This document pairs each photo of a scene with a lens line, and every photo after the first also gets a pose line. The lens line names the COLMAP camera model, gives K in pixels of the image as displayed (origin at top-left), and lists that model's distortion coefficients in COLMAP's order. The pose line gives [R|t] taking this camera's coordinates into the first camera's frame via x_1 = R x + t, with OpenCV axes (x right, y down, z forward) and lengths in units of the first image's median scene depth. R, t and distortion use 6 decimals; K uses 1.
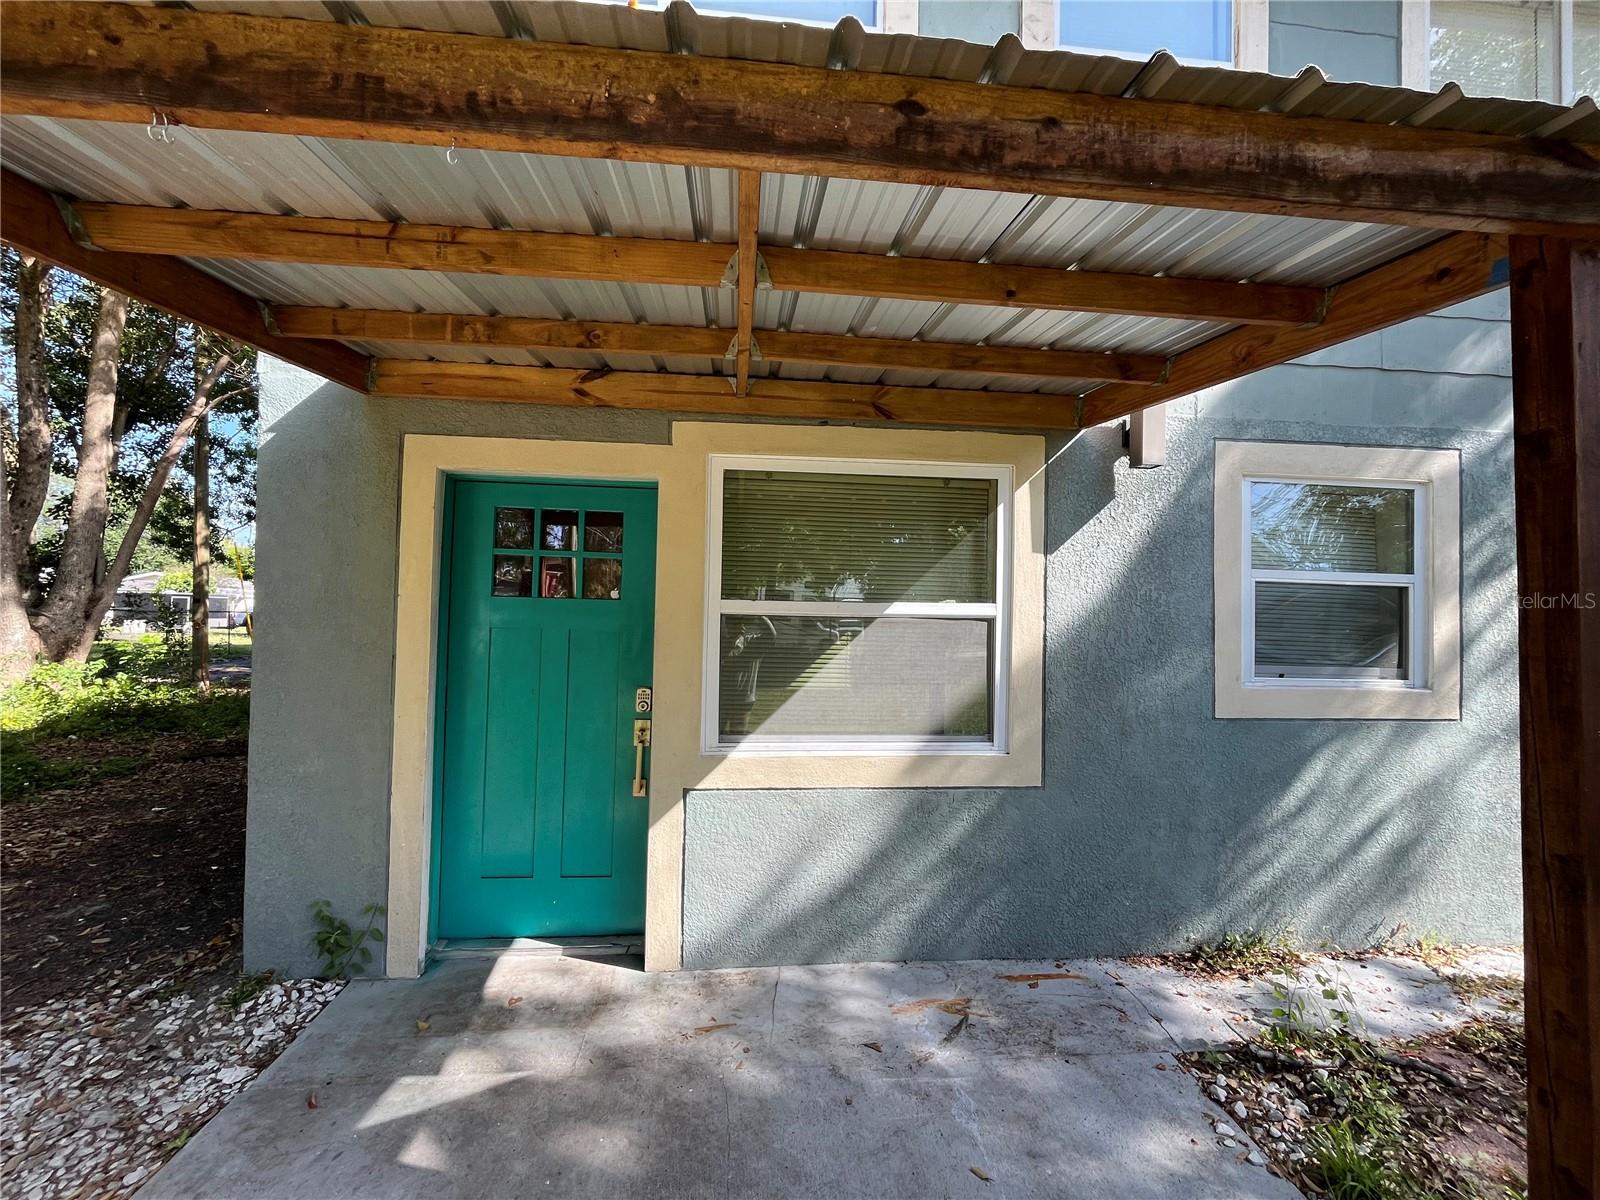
lens RADIAL K [[653.3, 0, 801.5], [0, 653.3, 601.5], [0, 0, 1]] dist [-0.001727, -0.000433]
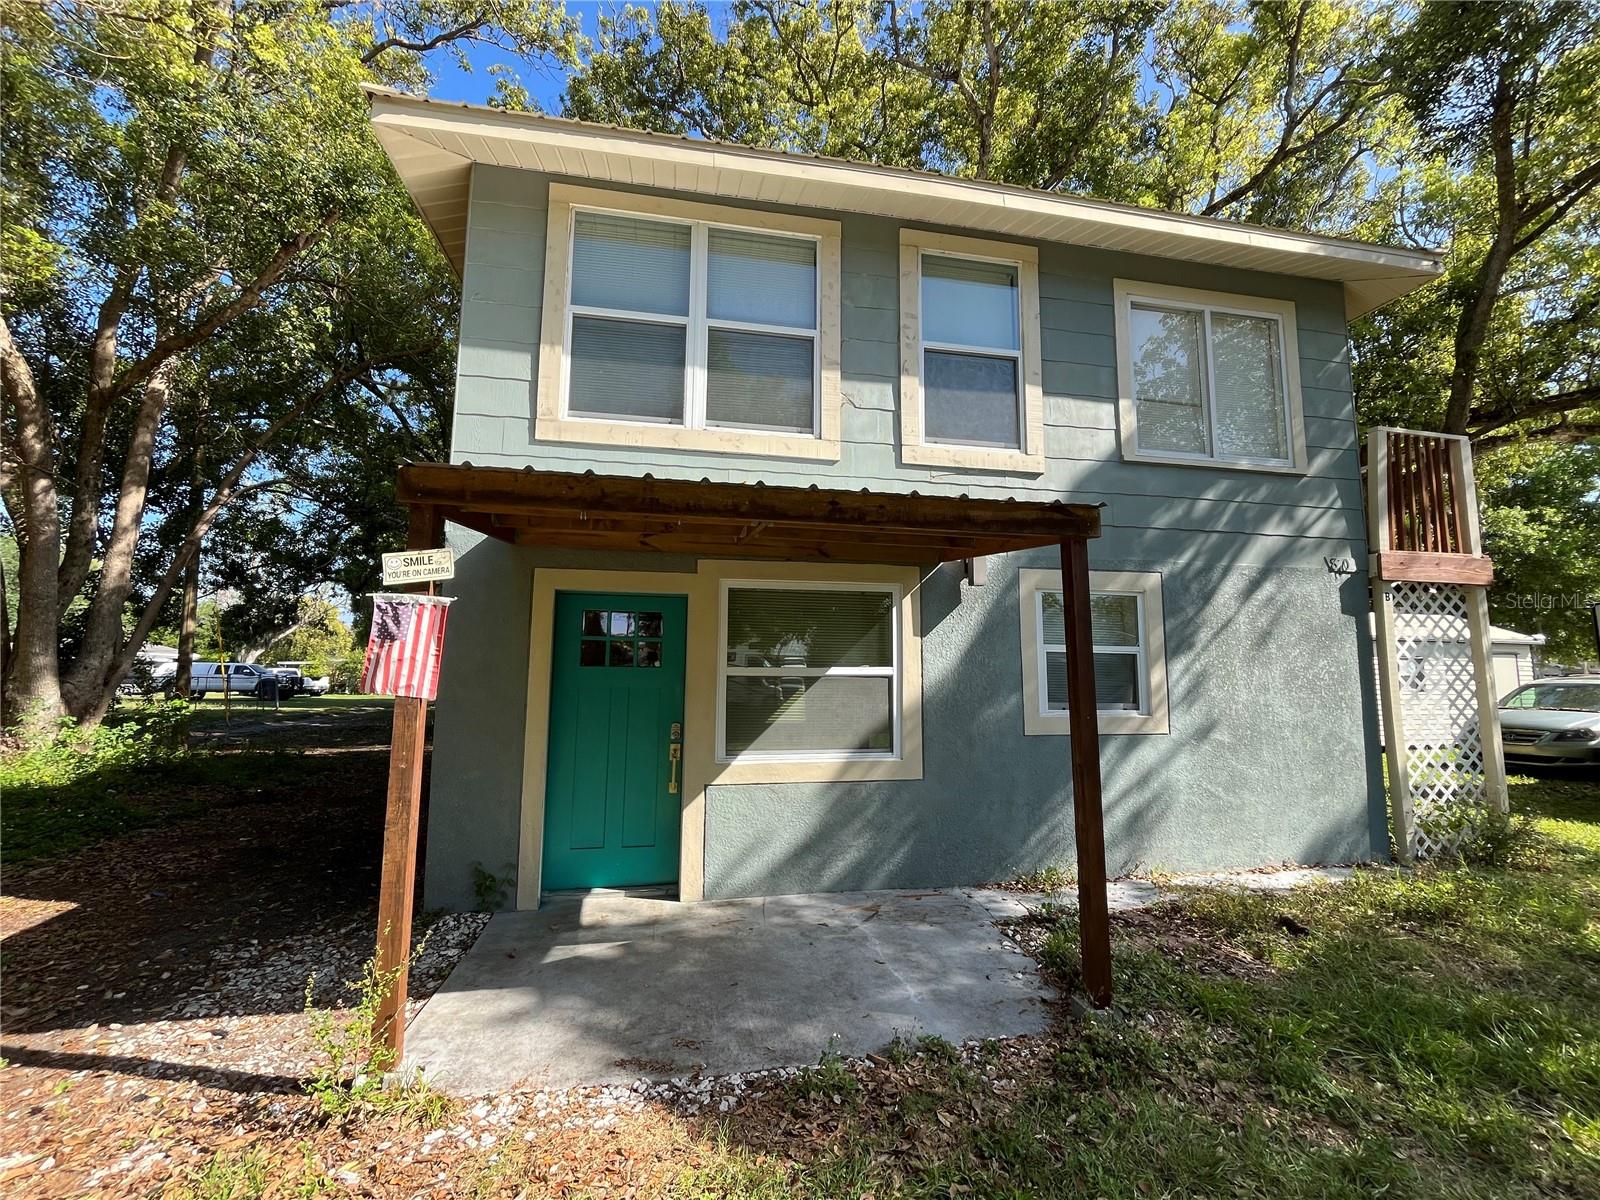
lens RADIAL K [[653.3, 0, 795.9], [0, 653.3, 592.3], [0, 0, 1]] dist [-0.001727, -0.000433]
pose [[0.996408, -0.001850, 0.084660, -0.089546], [0.010396, 0.994870, -0.100625, -0.022430], [-0.084040, 0.101144, 0.991316, -0.659585]]
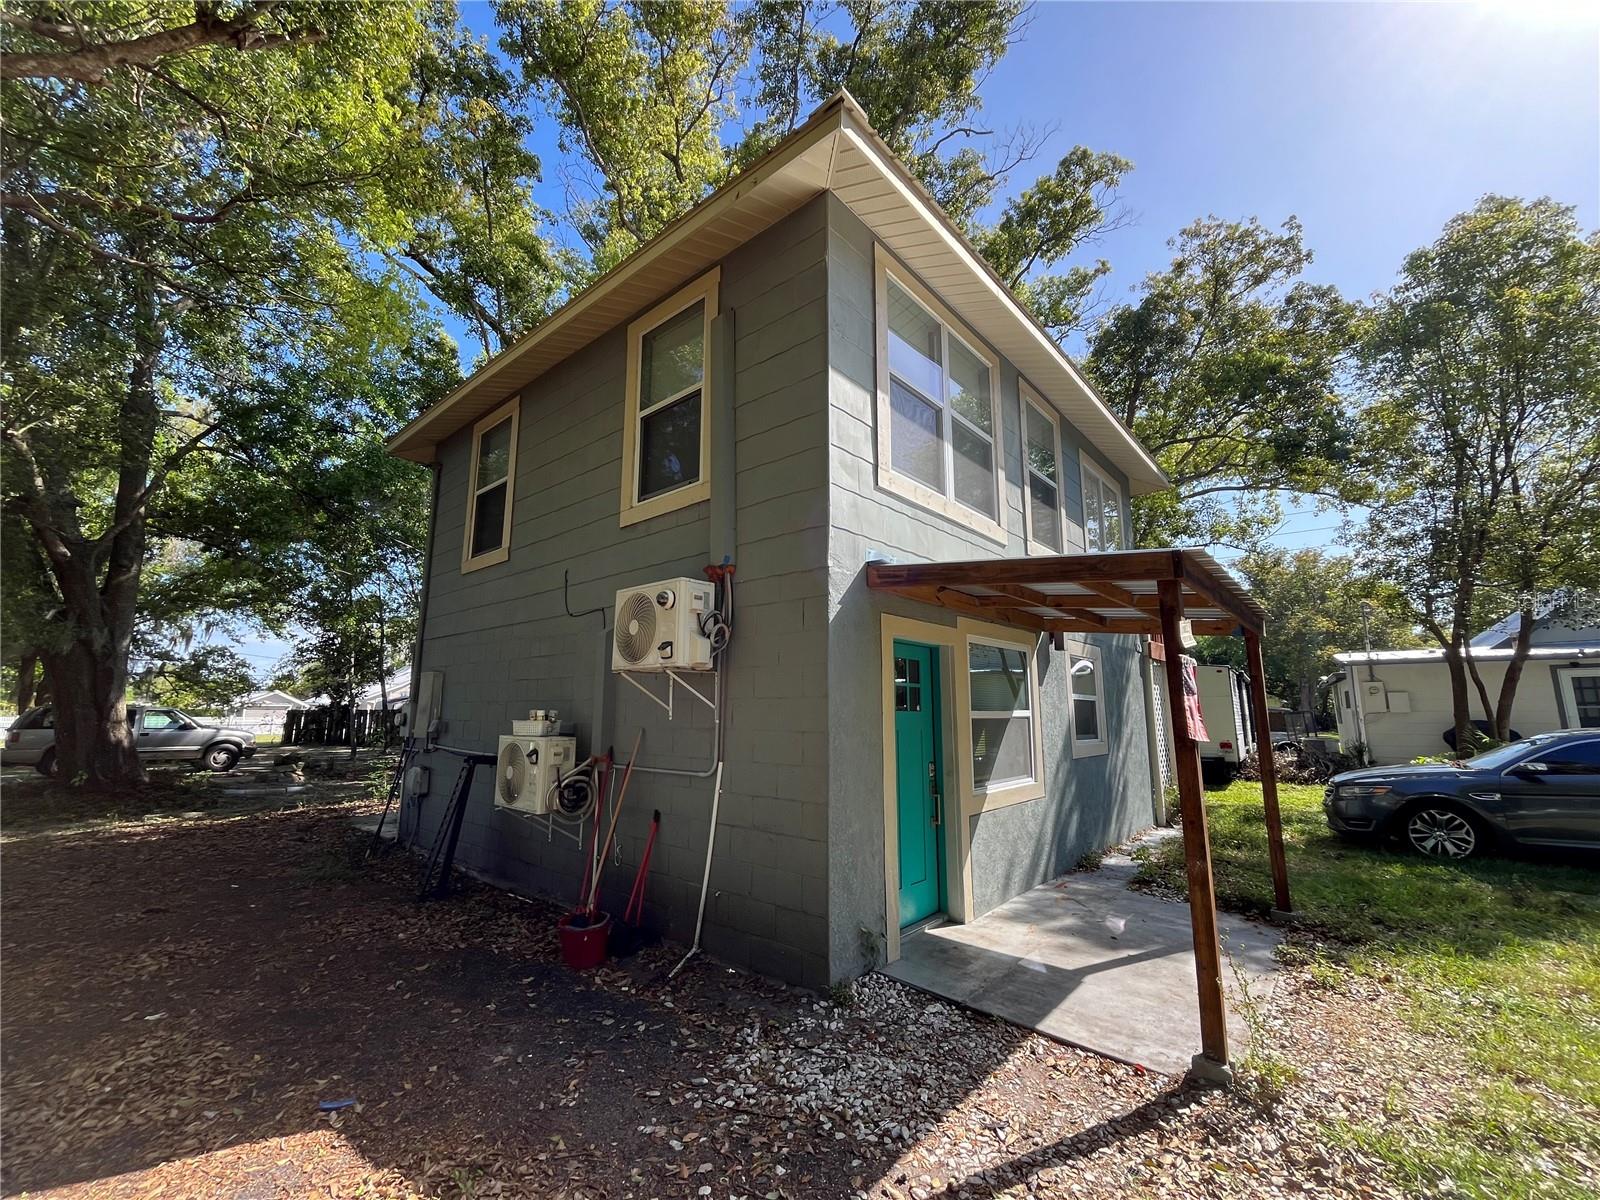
lens RADIAL K [[653.3, 0, 799.5], [0, 653.3, 598.8], [0, 0, 1]] dist [-0.001727, -0.000433]
pose [[0.720286, 0.100494, 0.686359, -1.829147], [-0.002935, 0.989883, -0.141855, -0.055052], [-0.693671, 0.100162, 0.713294, -0.040792]]
